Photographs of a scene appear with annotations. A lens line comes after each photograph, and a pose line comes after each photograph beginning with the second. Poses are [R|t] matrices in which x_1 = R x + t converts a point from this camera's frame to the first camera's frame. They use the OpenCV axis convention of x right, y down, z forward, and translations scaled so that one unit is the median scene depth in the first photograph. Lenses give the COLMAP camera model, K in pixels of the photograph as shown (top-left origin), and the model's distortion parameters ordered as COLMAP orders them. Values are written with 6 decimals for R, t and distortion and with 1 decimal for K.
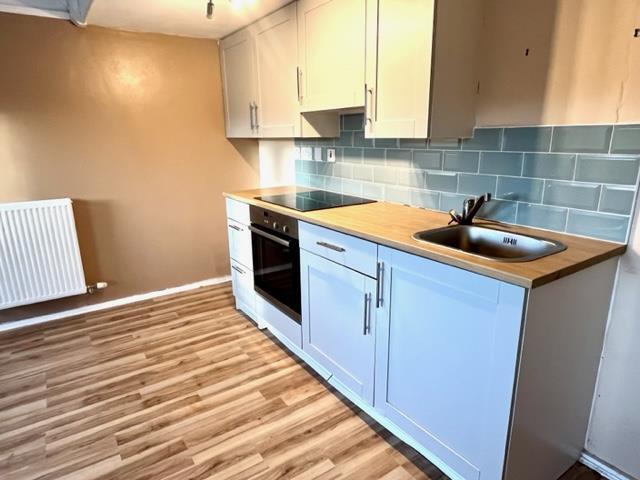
lens RADIAL K [[401.0, 0, 320.3], [0, 401.0, 240.2], [0, 0, 1]] dist [-0.001825, -0.001347]
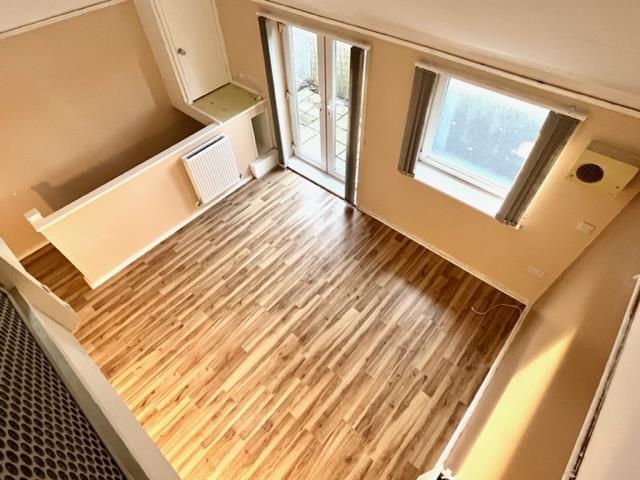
lens RADIAL K [[352.1, 0, 319.5], [0, 352.1, 242.2], [0, 0, 1]] dist [0.002109, -0.000373]
pose [[-0.966335, 0.226903, -0.121294, -0.801303], [-0.020947, 0.400485, 0.916064, -1.286408], [0.256434, 0.887765, -0.382249, 0.976926]]
